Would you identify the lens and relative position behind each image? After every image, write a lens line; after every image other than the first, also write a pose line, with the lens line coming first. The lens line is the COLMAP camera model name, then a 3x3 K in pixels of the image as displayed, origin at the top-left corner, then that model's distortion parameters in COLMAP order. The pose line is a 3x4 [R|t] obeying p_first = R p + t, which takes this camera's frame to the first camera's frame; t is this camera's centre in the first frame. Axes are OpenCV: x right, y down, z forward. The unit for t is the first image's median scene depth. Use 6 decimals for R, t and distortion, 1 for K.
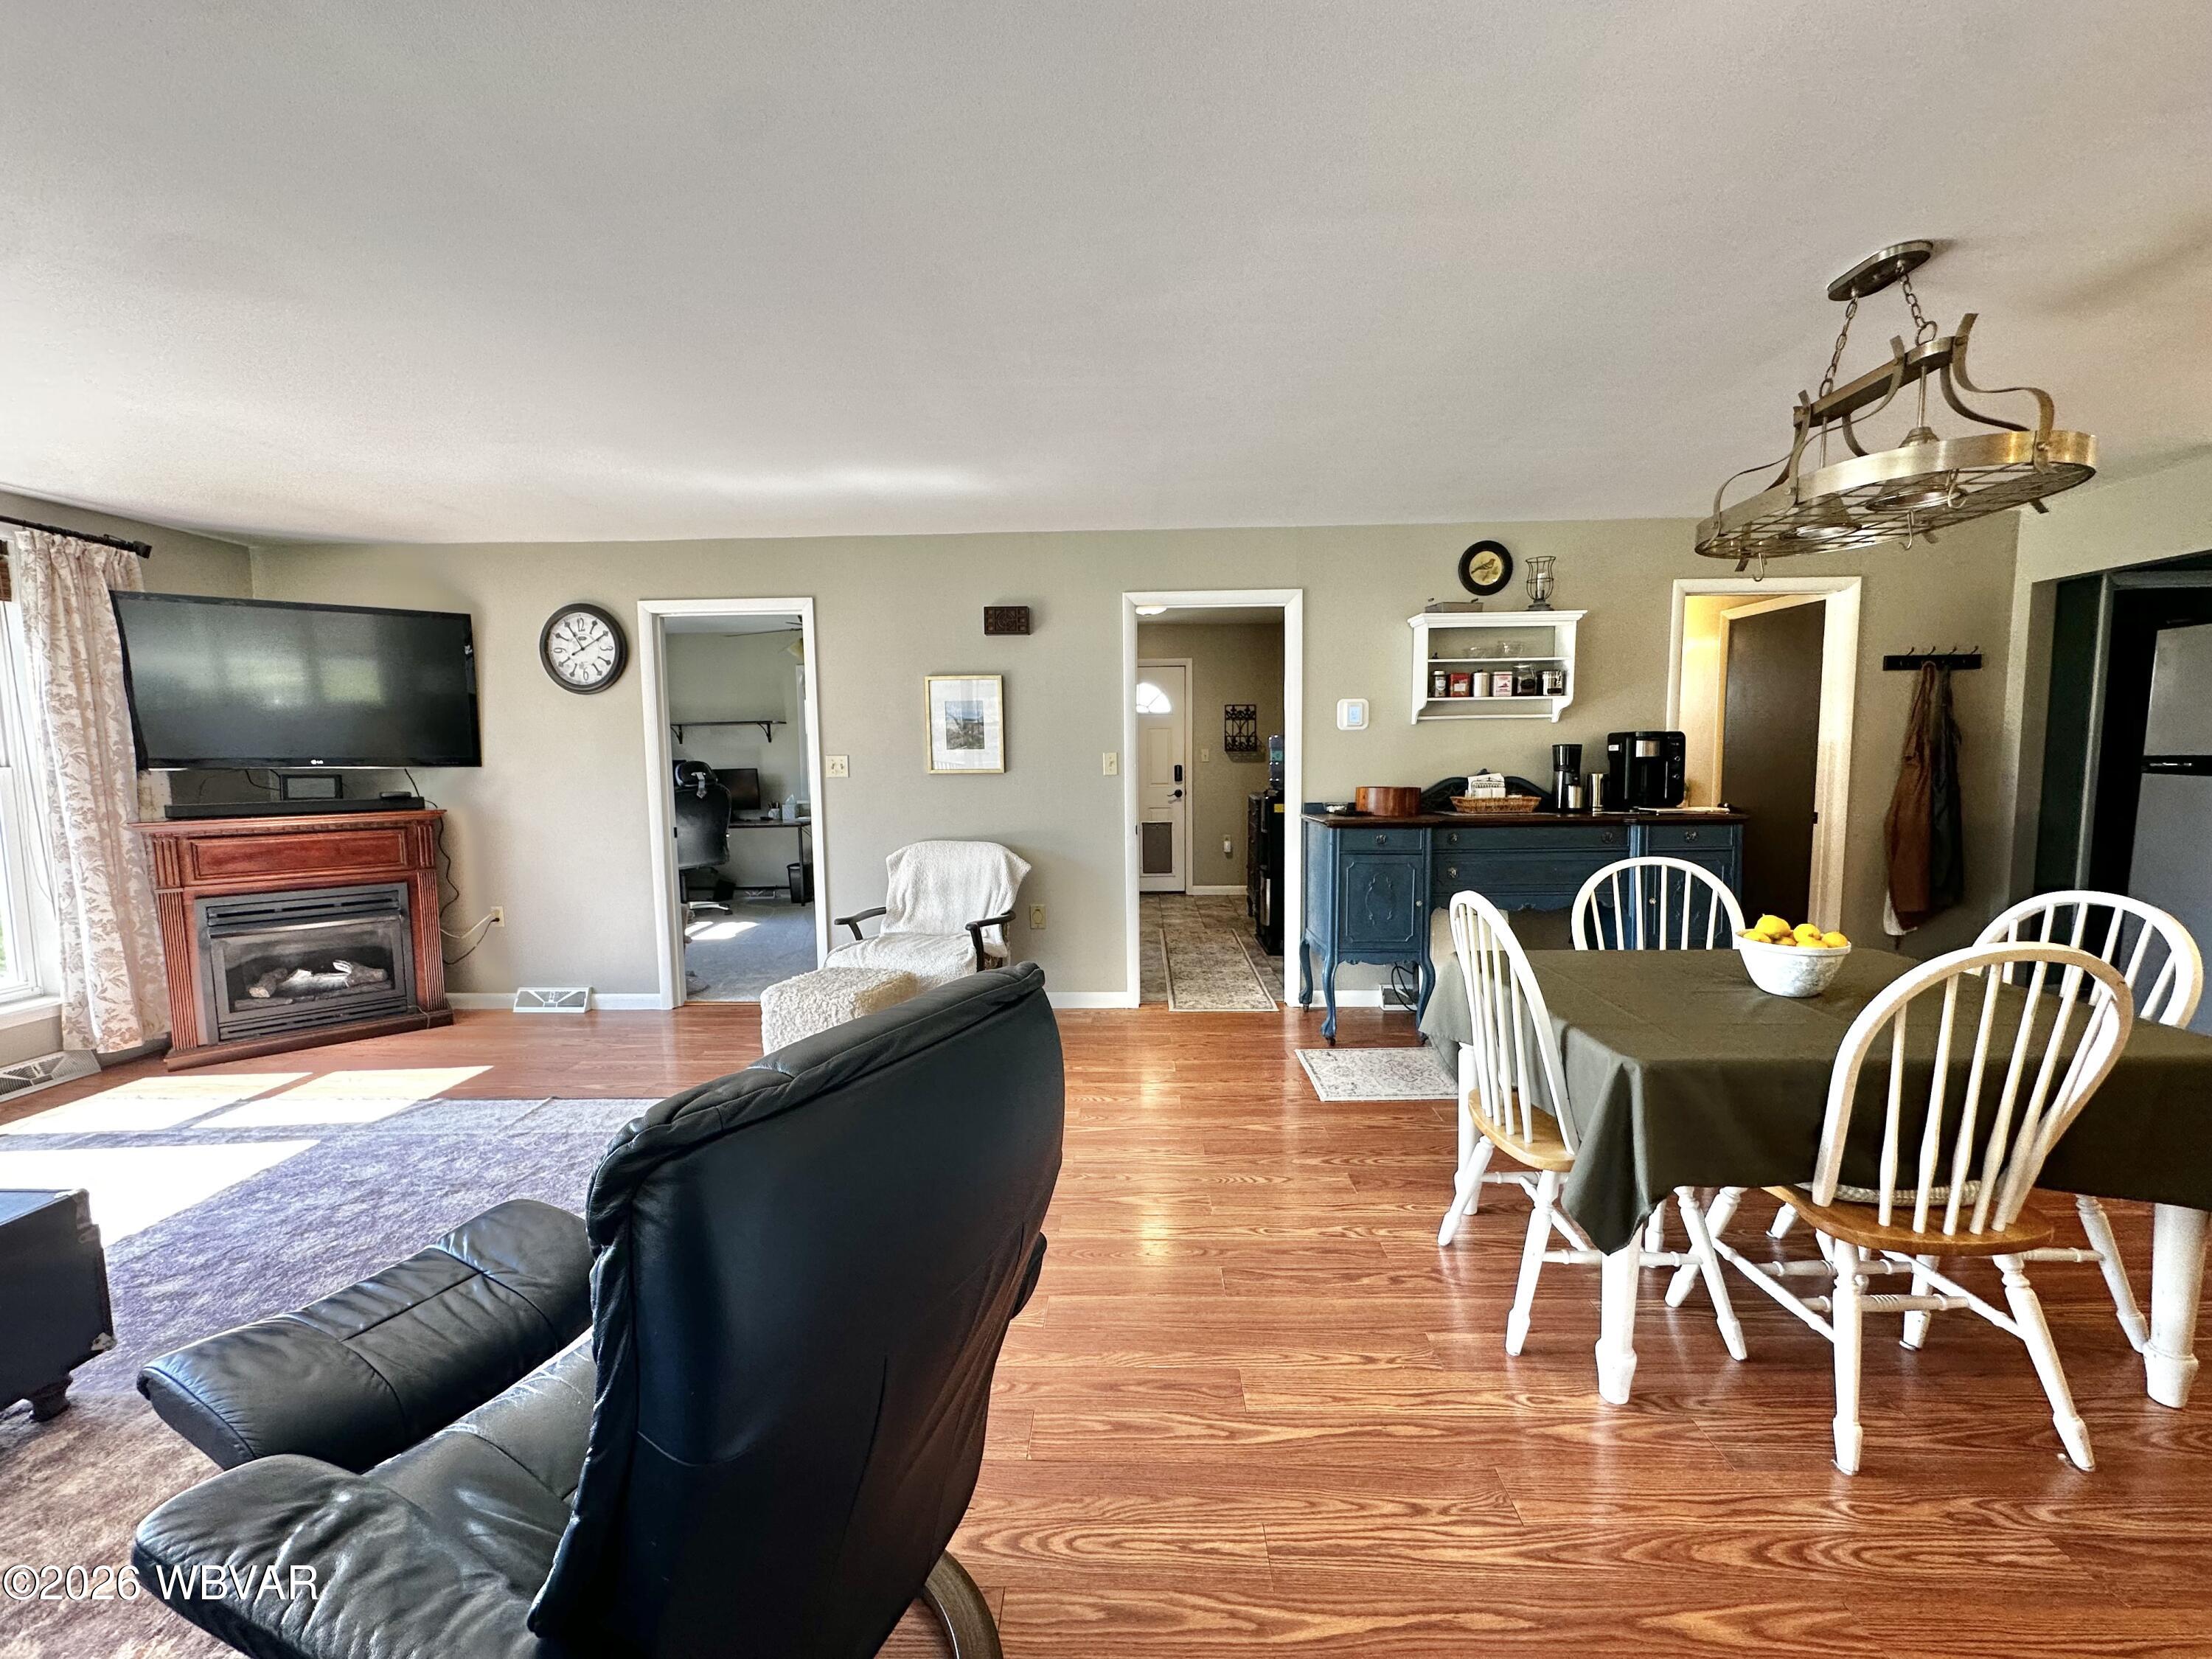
lens RADIAL K [[882.3, 0, 1106.1], [0, 882.3, 831.1], [0, 0, 1]] dist [-0.003171, 0.000669]
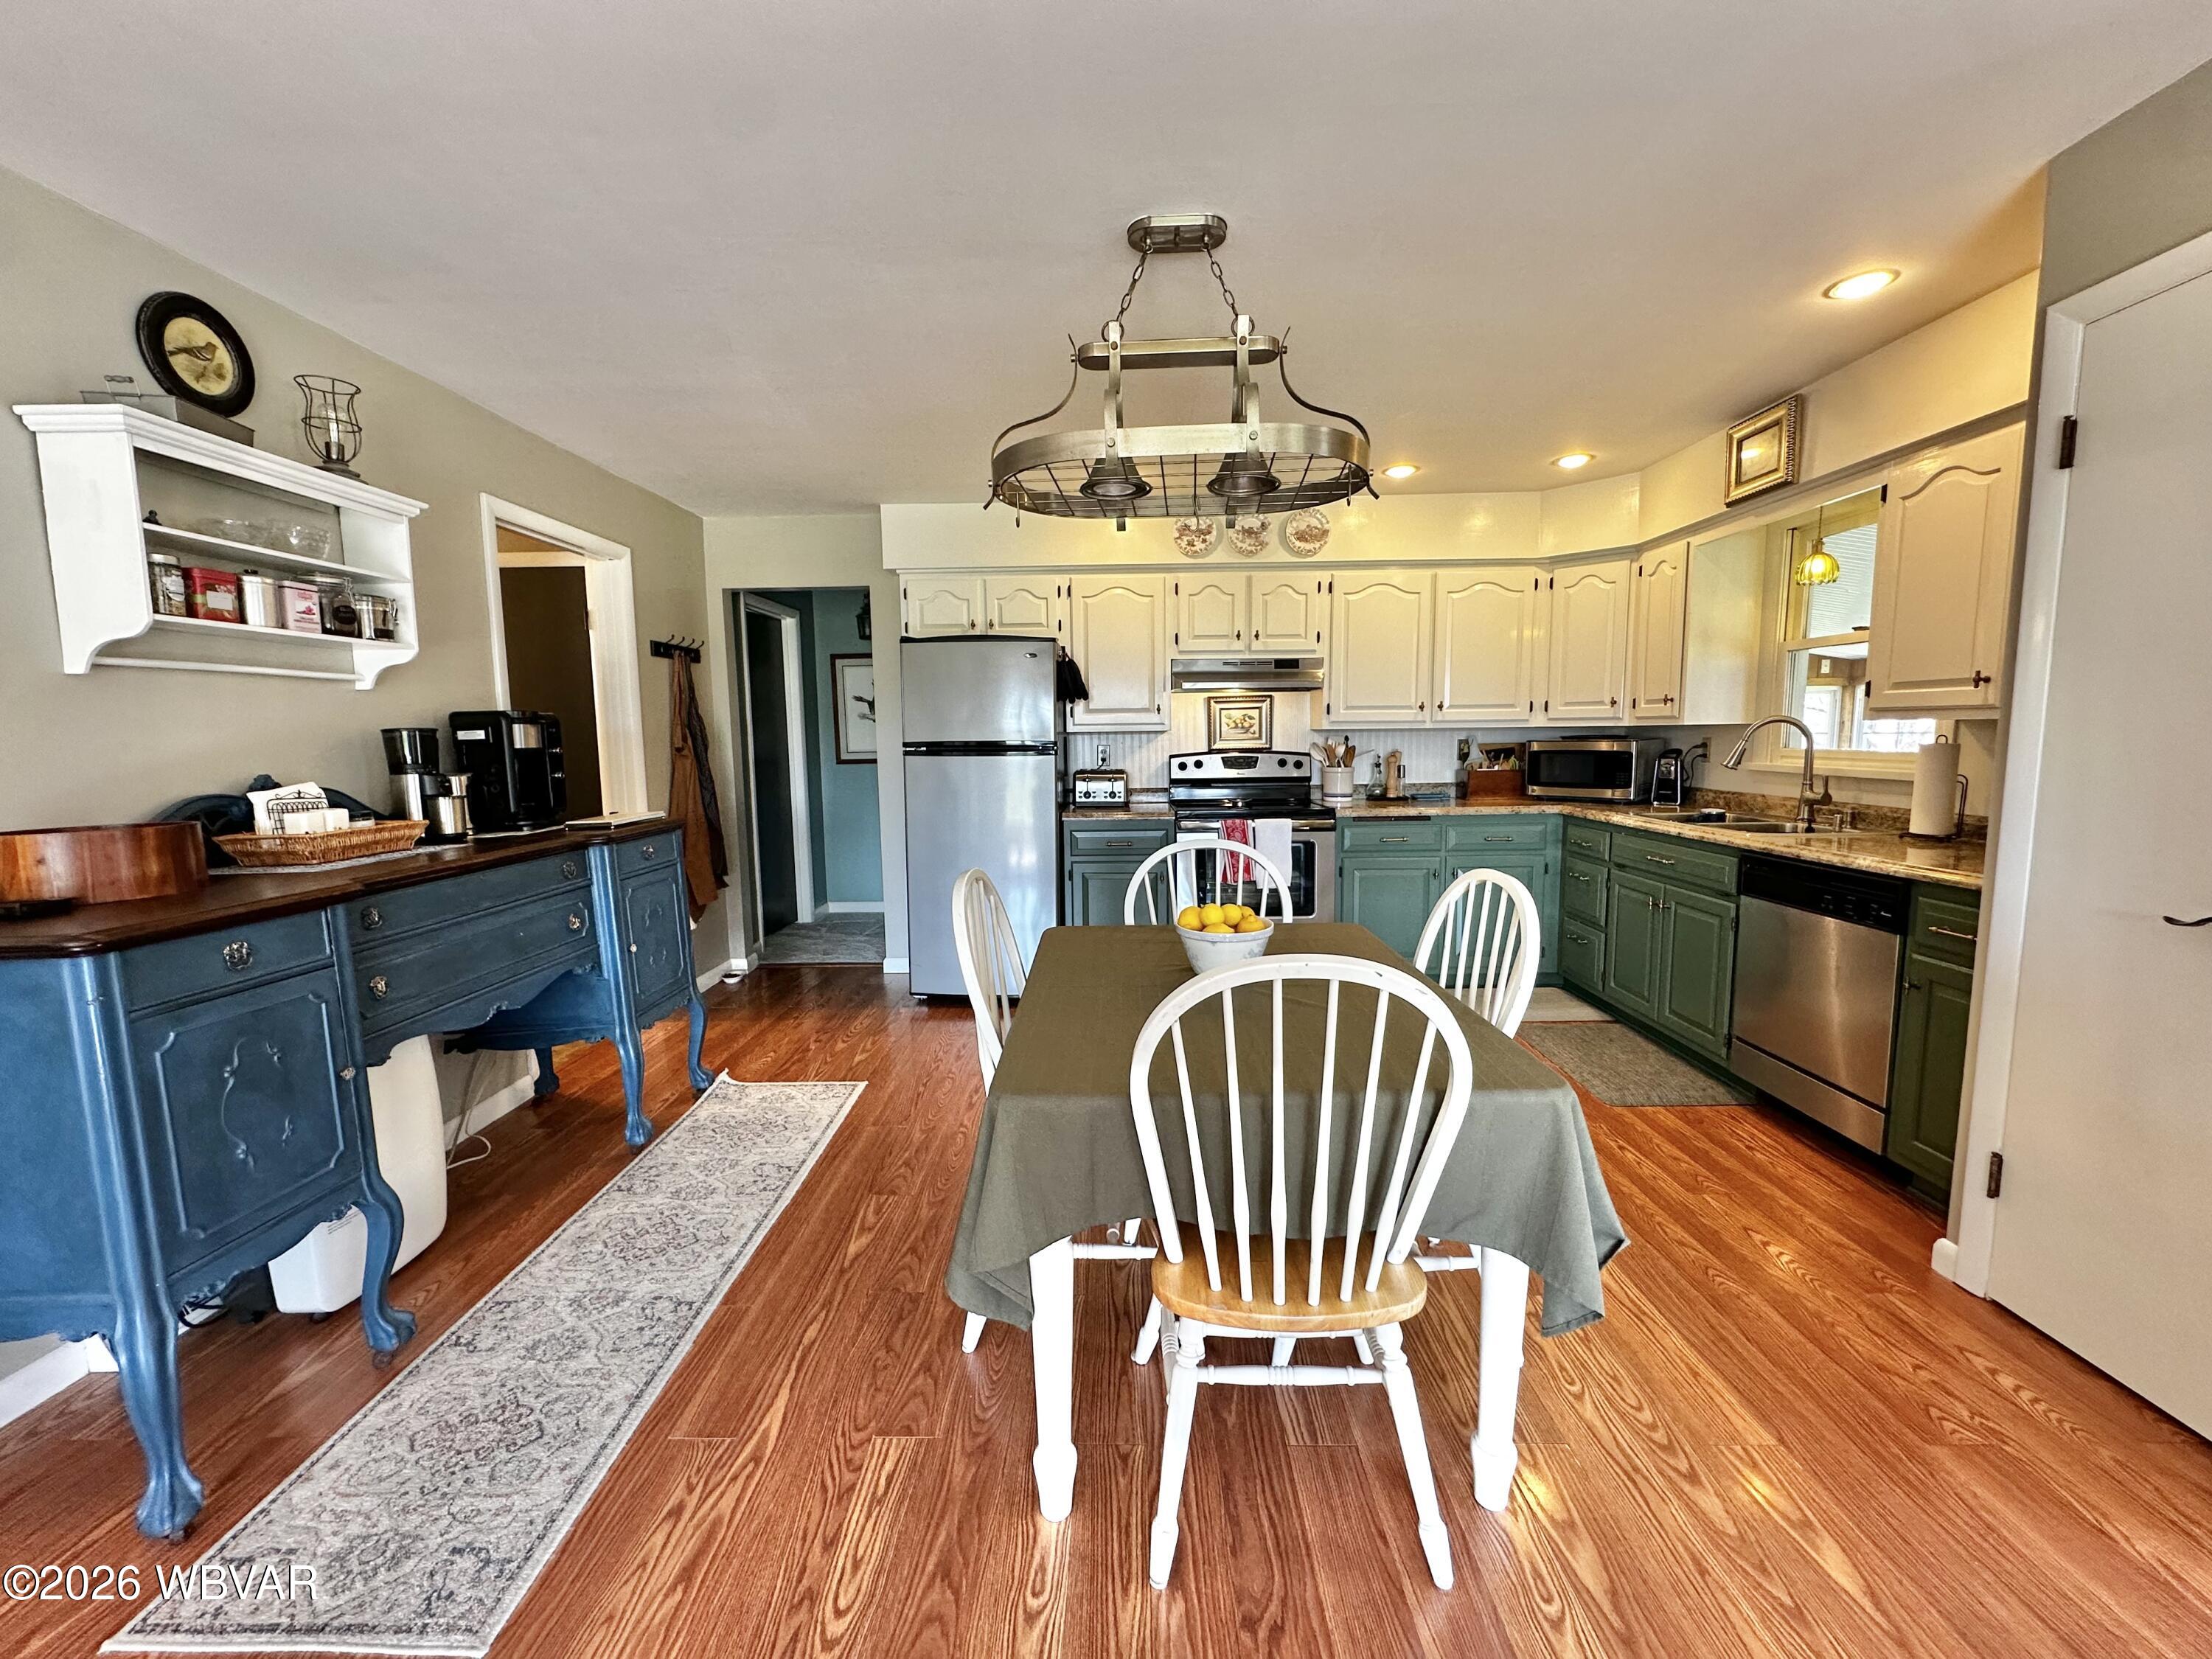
lens RADIAL K [[880.8, 0, 1106.6], [0, 880.8, 831.5], [0, 0, 1]] dist [-0.001696, -0.000262]
pose [[-0.009862, -0.097610, 0.995176, -0.075773], [0.103339, 0.989796, 0.098107, -0.040335], [-0.994597, 0.103808, 0.000326, 0.553907]]
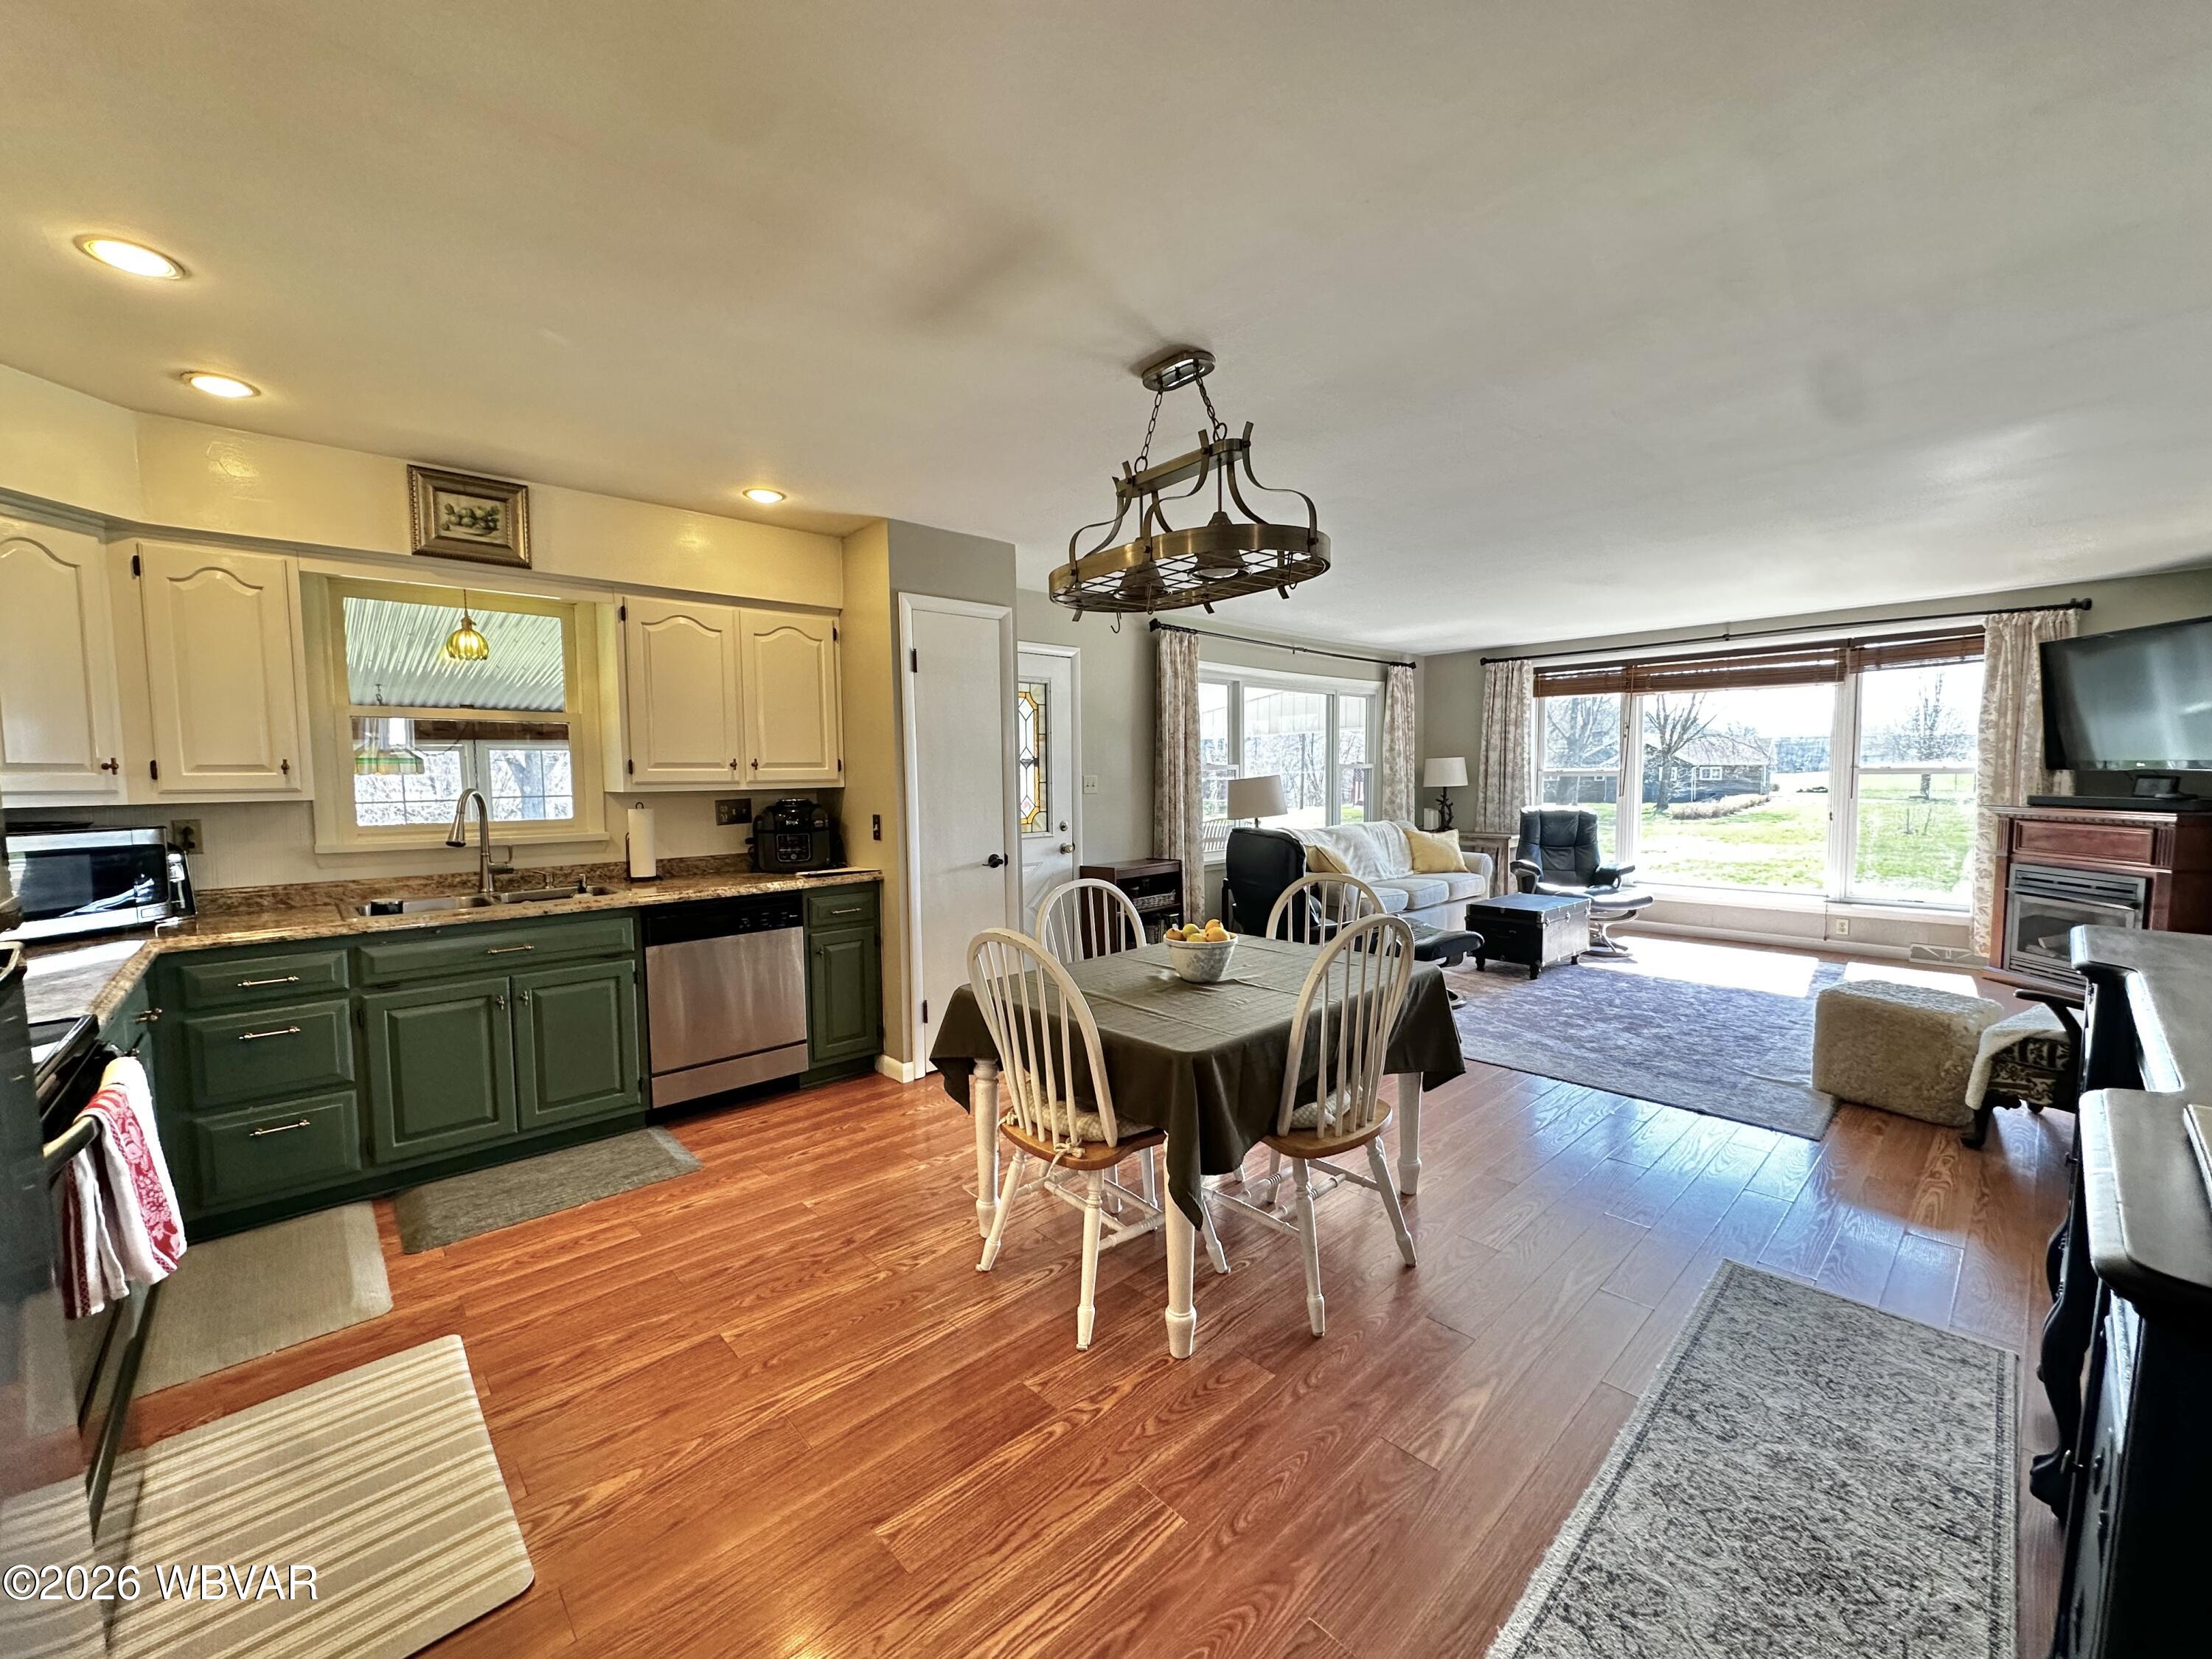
lens RADIAL K [[880.8, 0, 1106.6], [0, 880.8, 831.5], [0, 0, 1]] dist [-0.001696, -0.000262]
pose [[-0.712037, 0.068467, -0.698796, 0.860967], [-0.041235, 0.989439, 0.138960, -0.095994], [0.700930, 0.127759, -0.701694, 0.875972]]
